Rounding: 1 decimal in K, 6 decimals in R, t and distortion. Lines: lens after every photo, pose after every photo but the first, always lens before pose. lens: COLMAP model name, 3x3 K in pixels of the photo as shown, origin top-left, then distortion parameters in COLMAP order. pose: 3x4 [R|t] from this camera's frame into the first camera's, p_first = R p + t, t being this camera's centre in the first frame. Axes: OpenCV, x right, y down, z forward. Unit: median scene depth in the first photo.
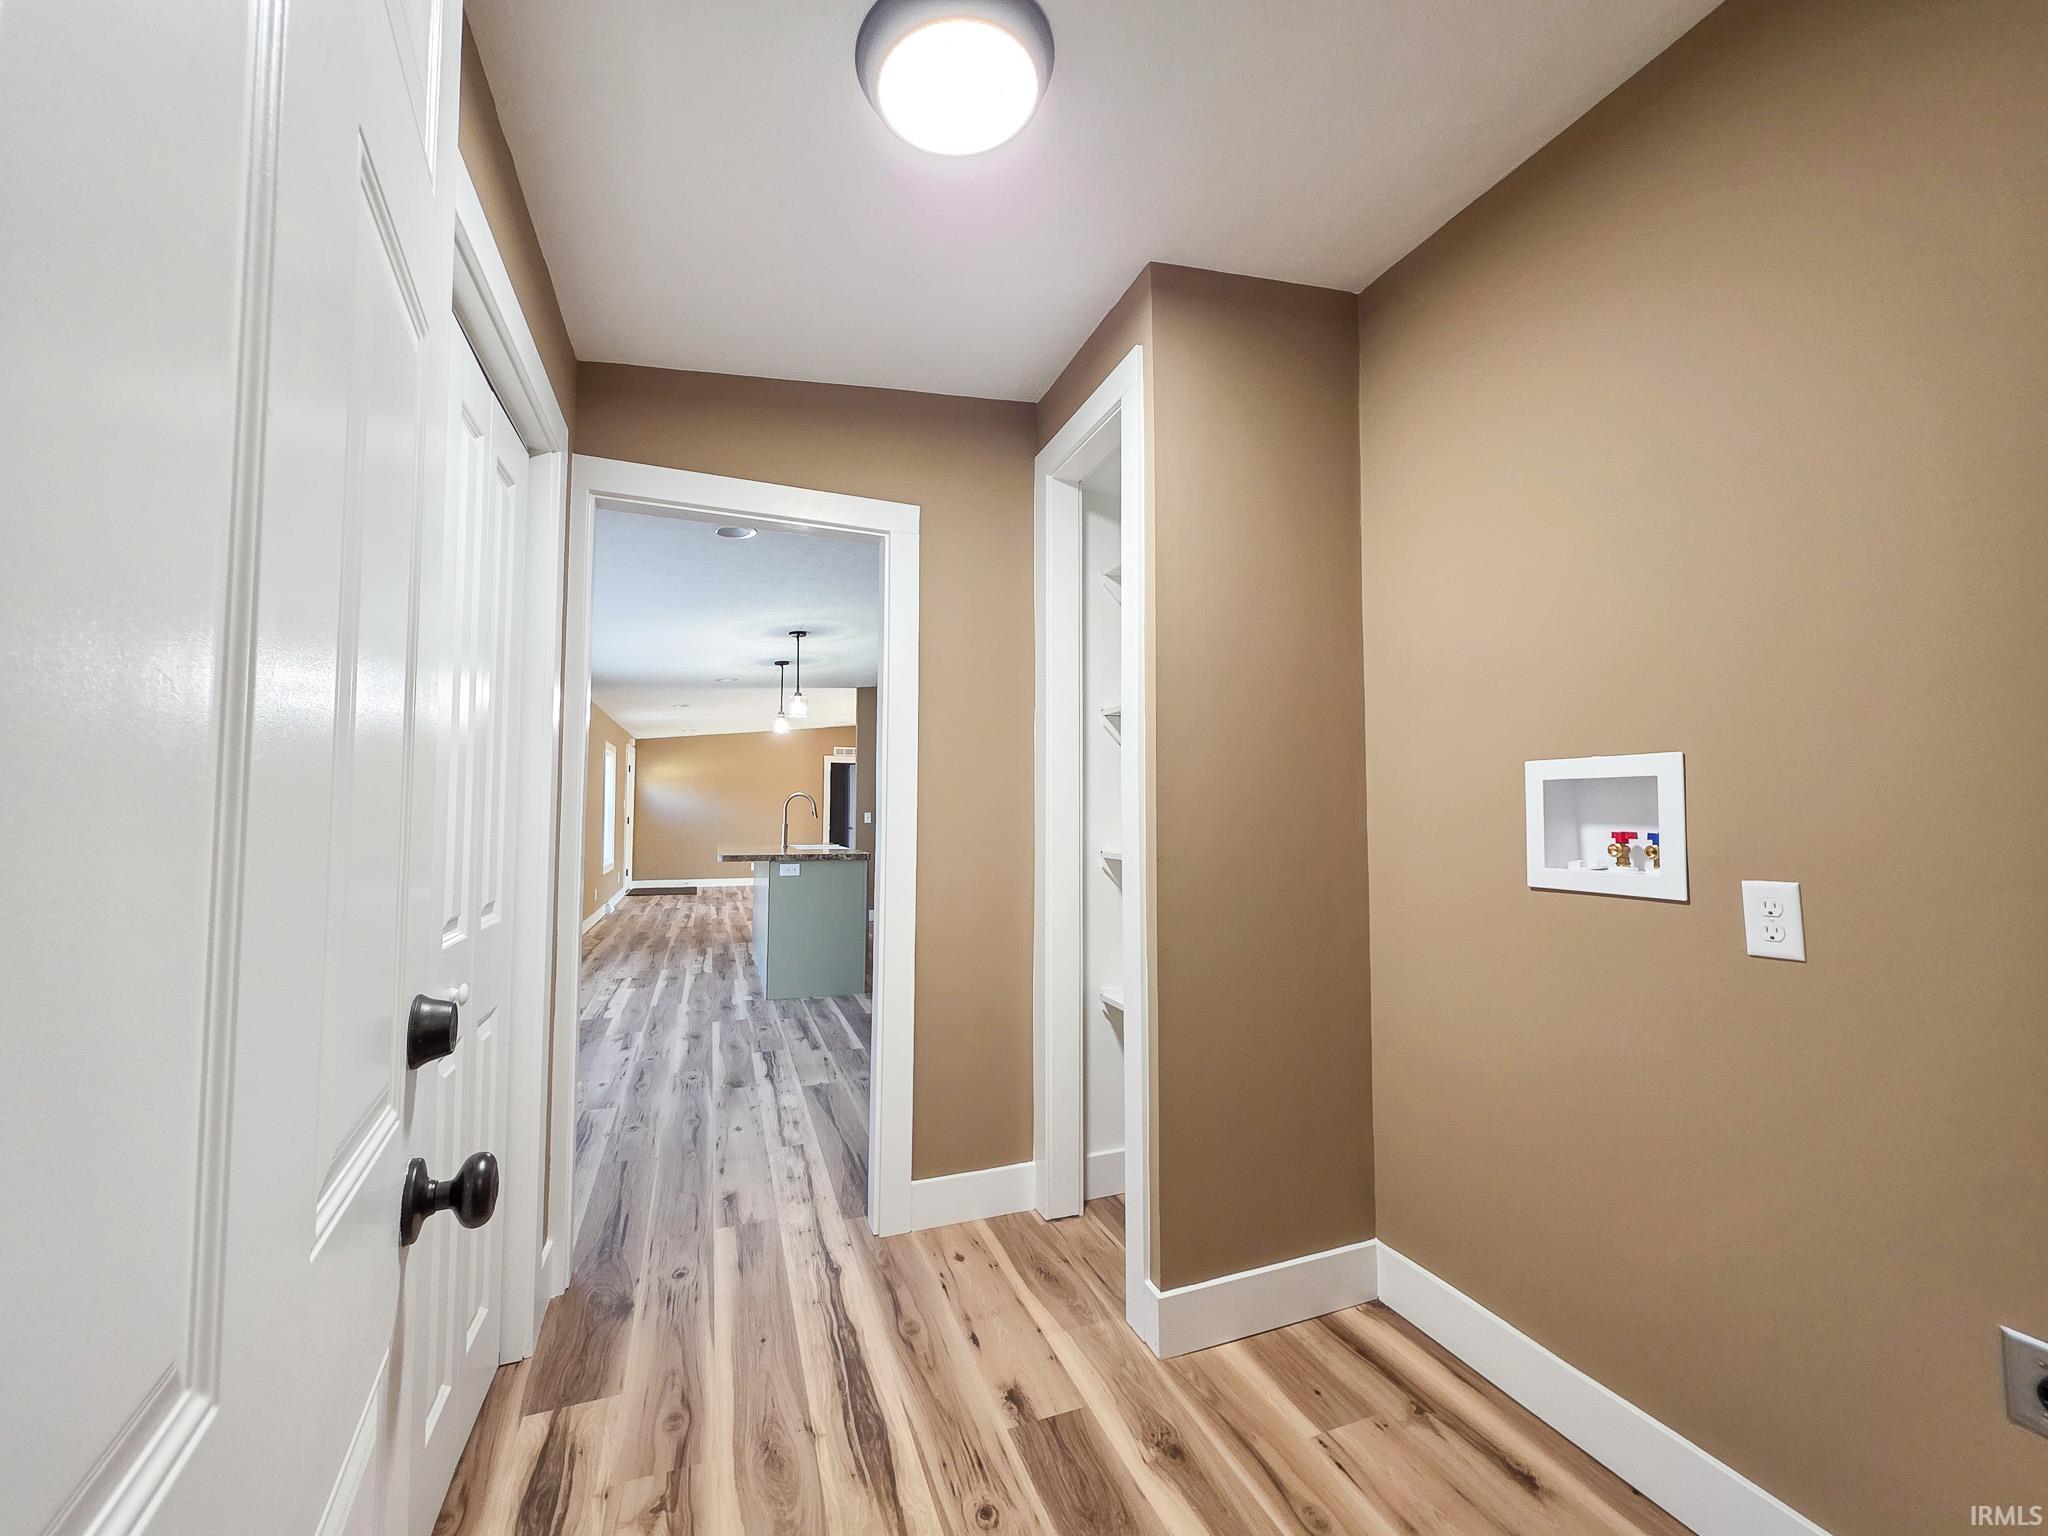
lens RADIAL K [[816.4, 0, 1031.5], [0, 816.4, 771.4], [0, 0, 1]] dist [0.001572, -0.000406]
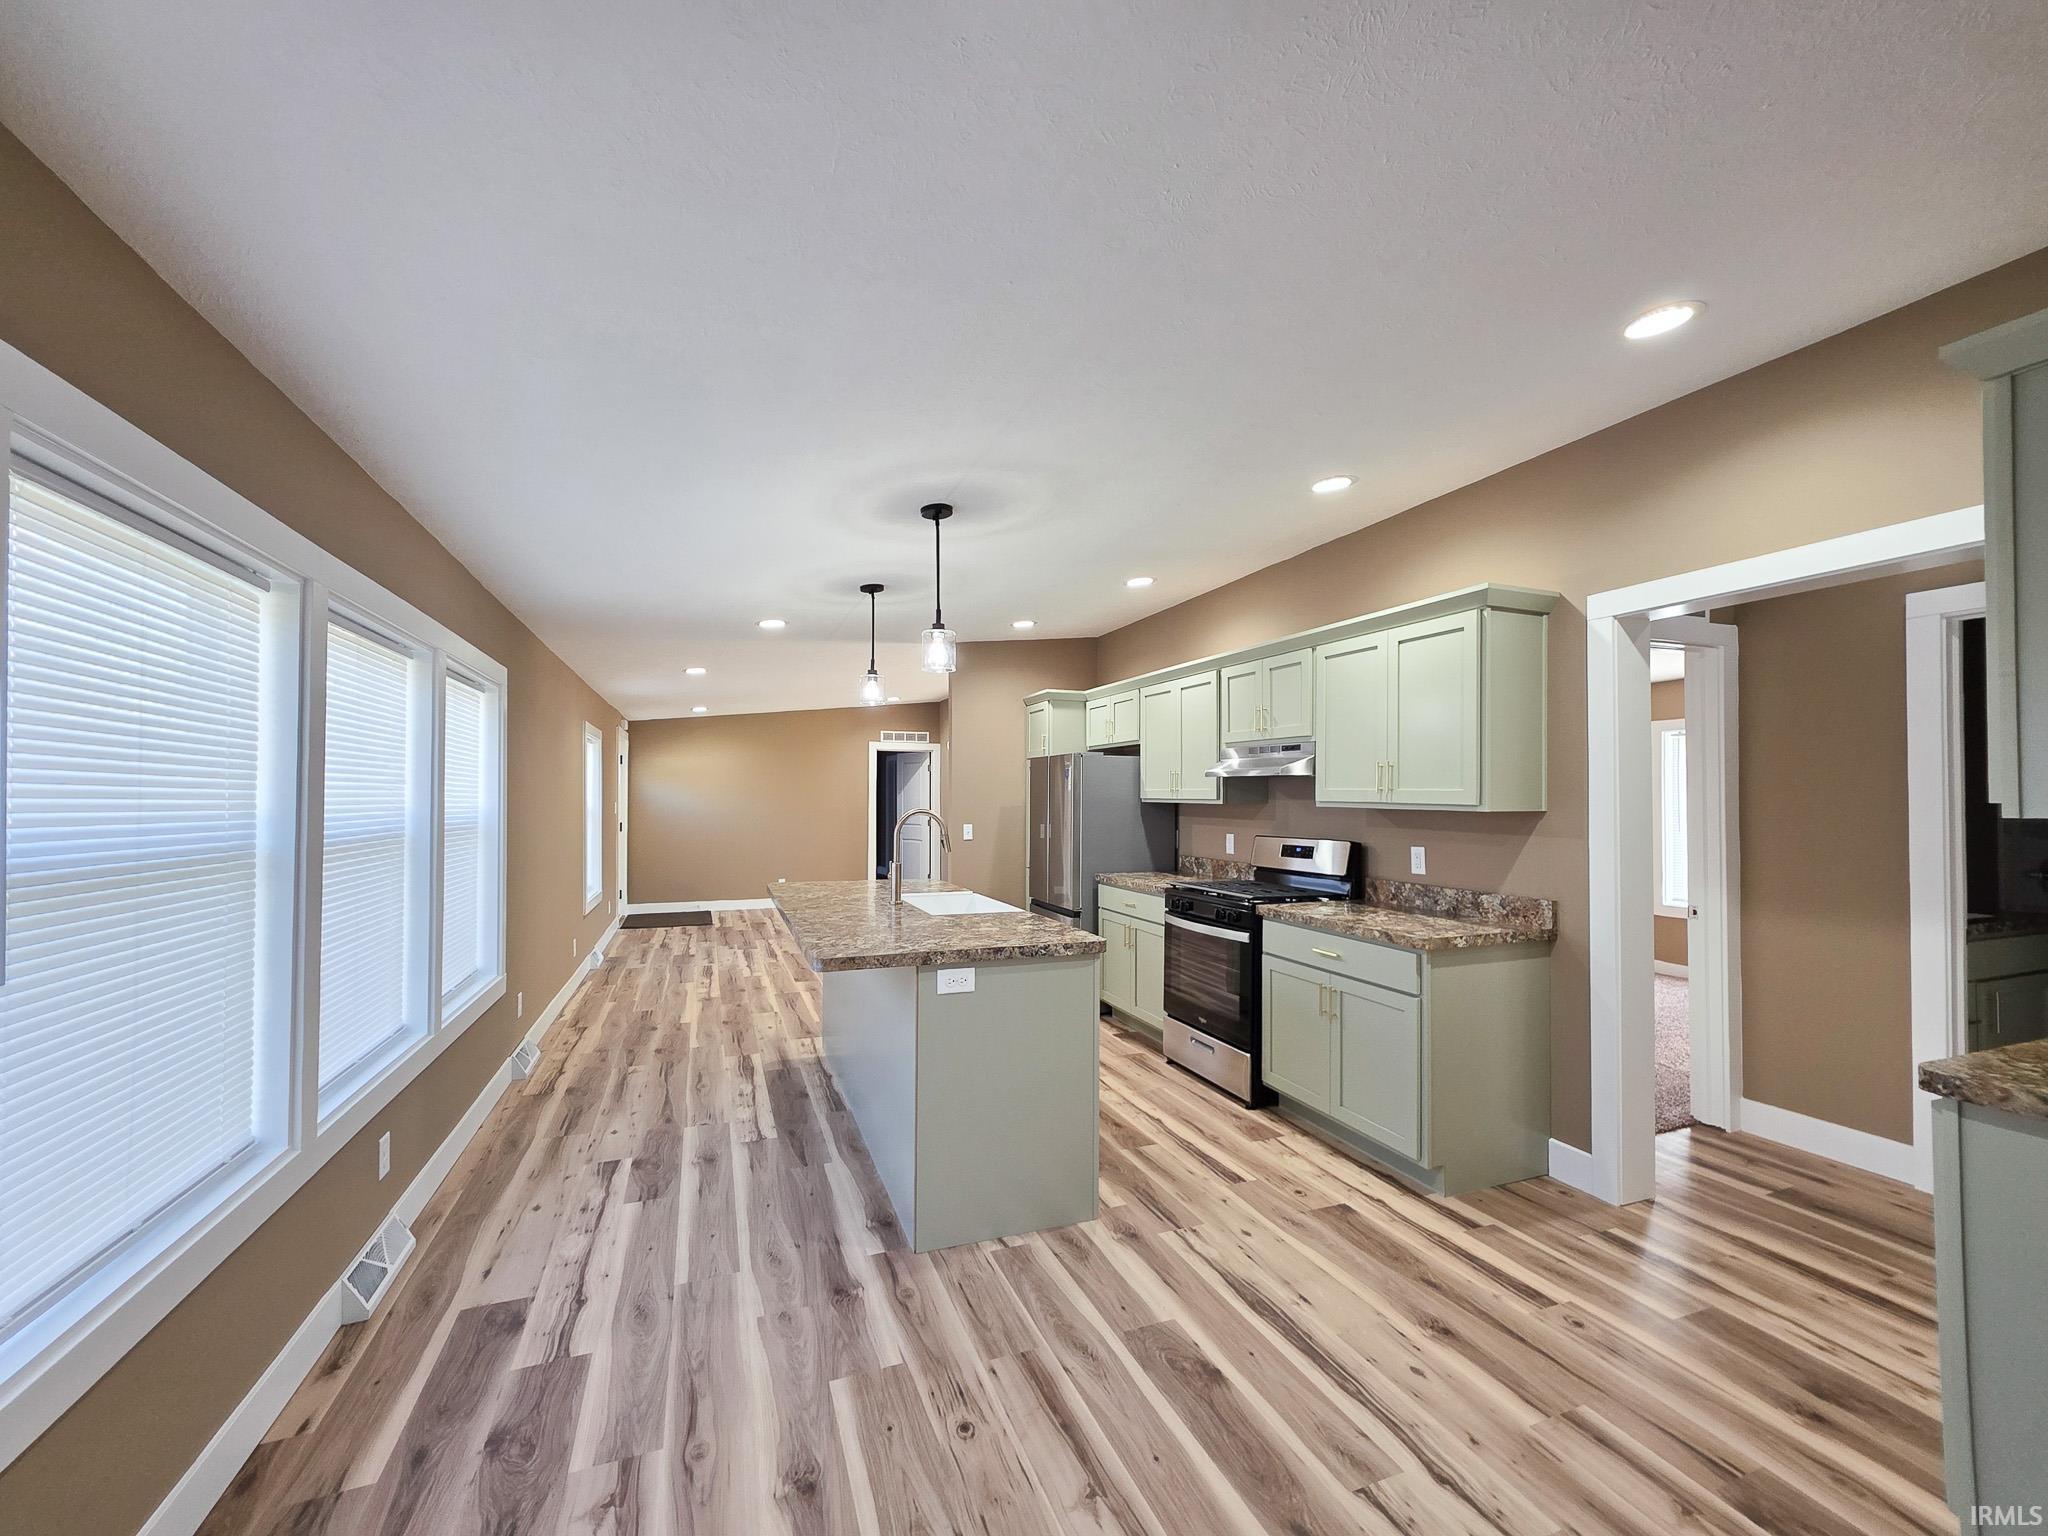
lens RADIAL K [[832.6, 0, 1030.6], [0, 832.6, 781.7], [0, 0, 1]] dist [0.001207, -0.000067]
pose [[0.999991, -0.003986, -0.001466, -0.328197], [0.004029, 0.999513, 0.030944, -0.015980], [0.001342, -0.030950, 0.999520, 0.669863]]
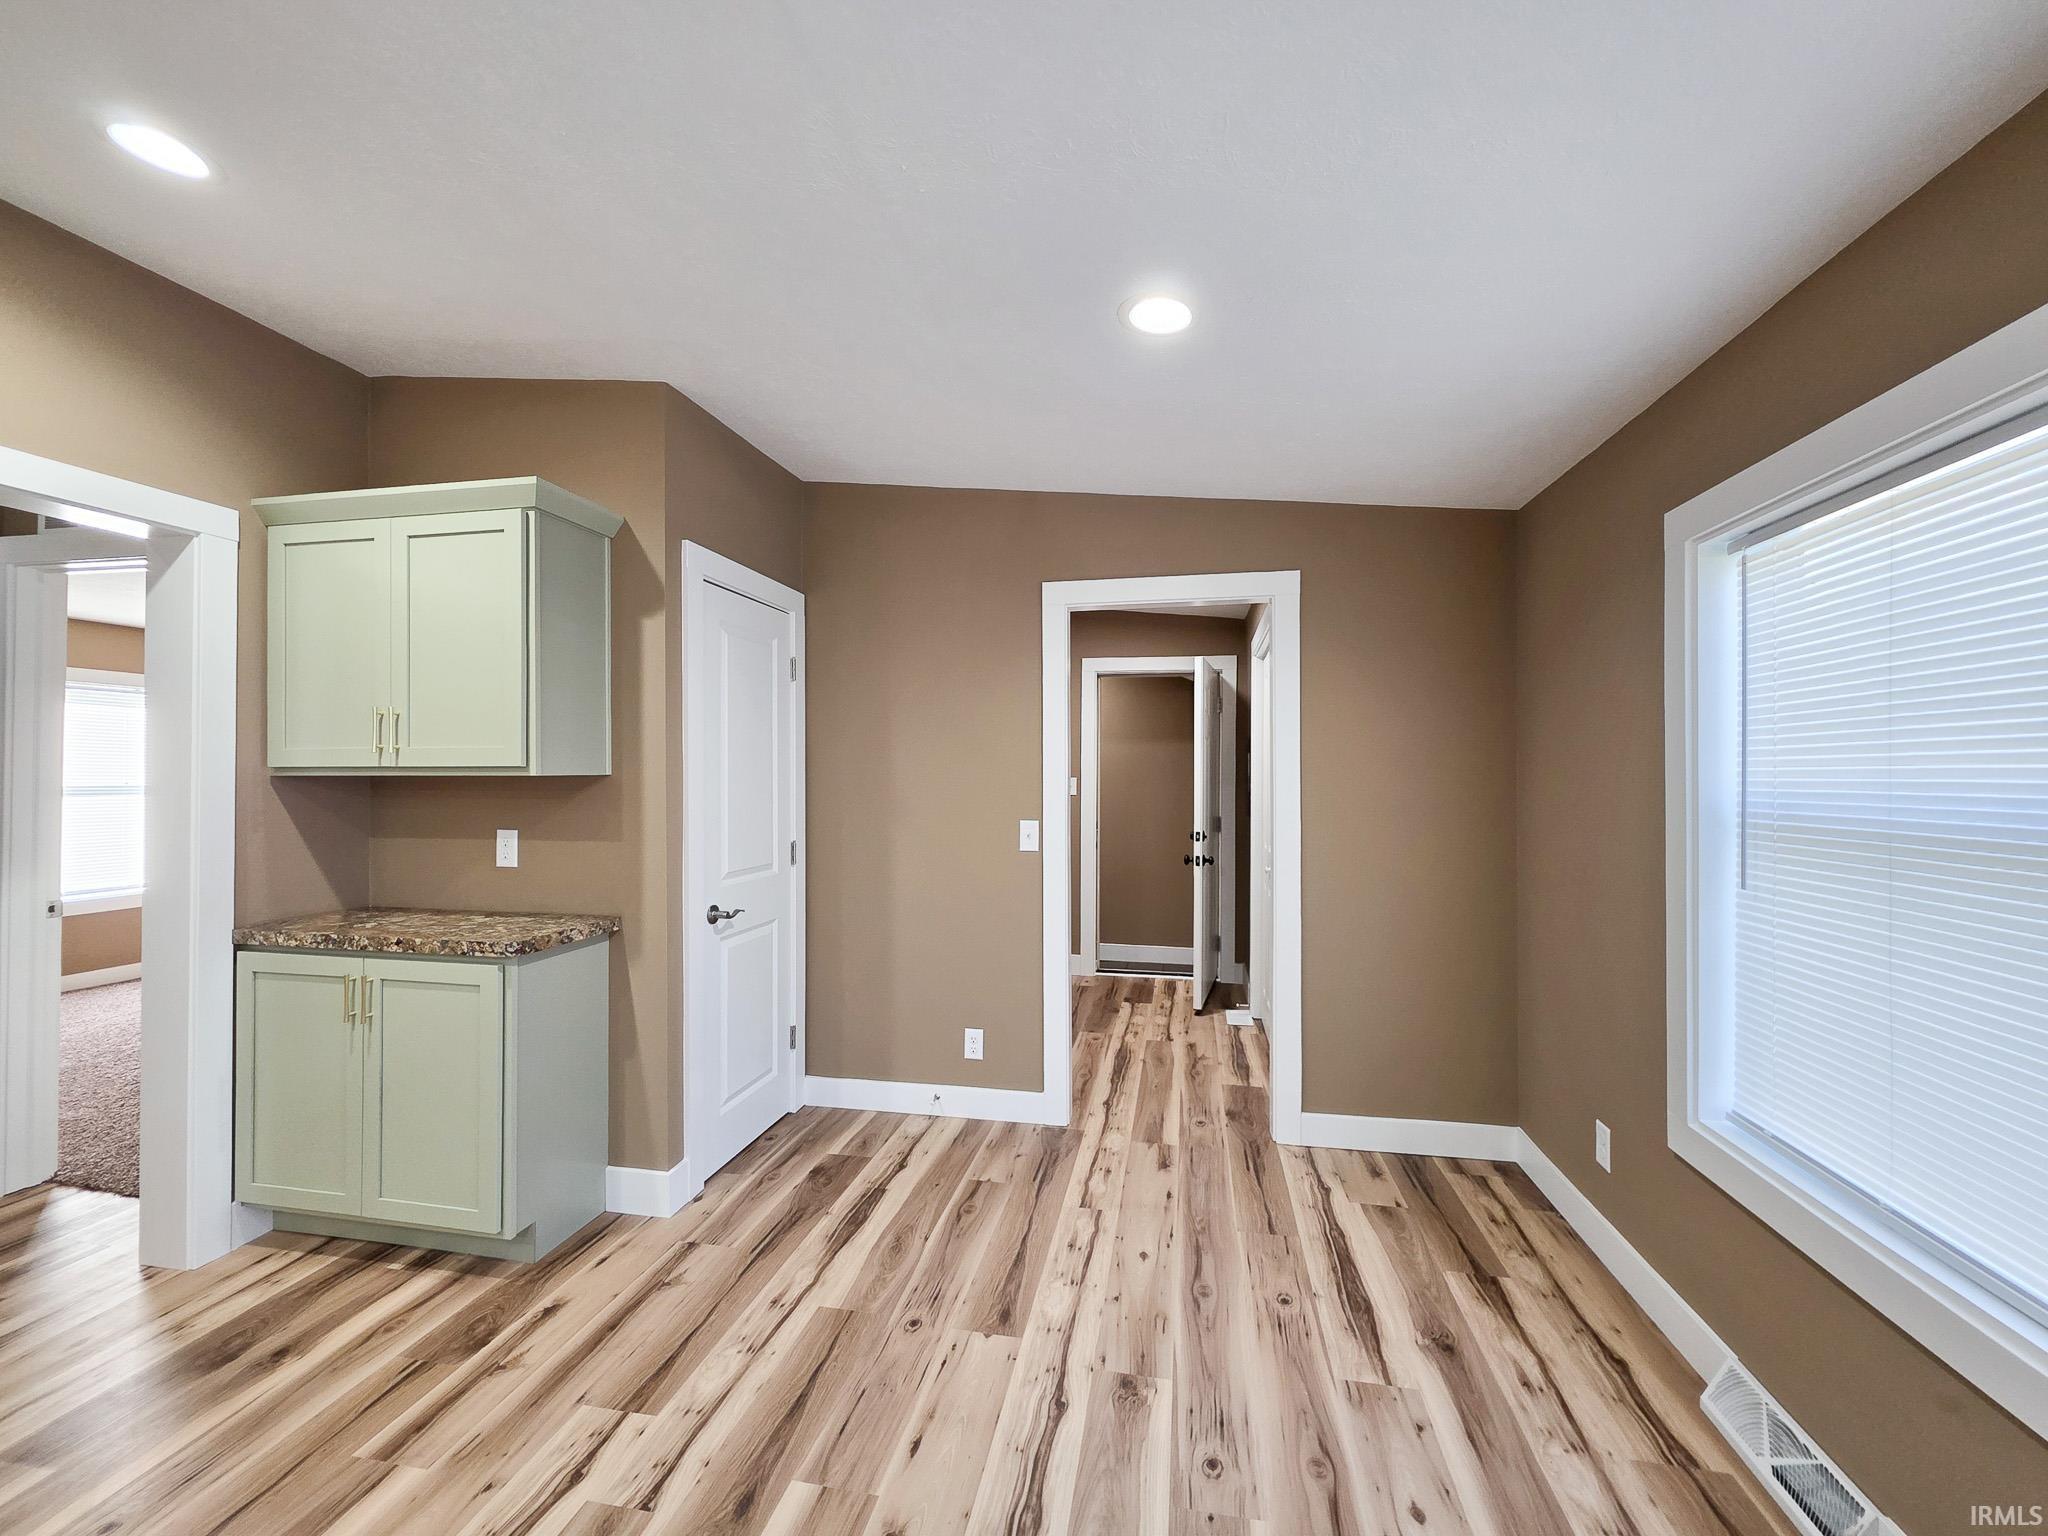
lens RADIAL K [[816.4, 0, 1031.5], [0, 816.4, 771.4], [0, 0, 1]] dist [0.001572, -0.000406]
pose [[-0.845356, -0.004335, 0.534186, -0.514474], [-0.032705, 0.998511, -0.043652, 0.023129], [-0.533202, -0.054372, -0.844239, 1.313994]]
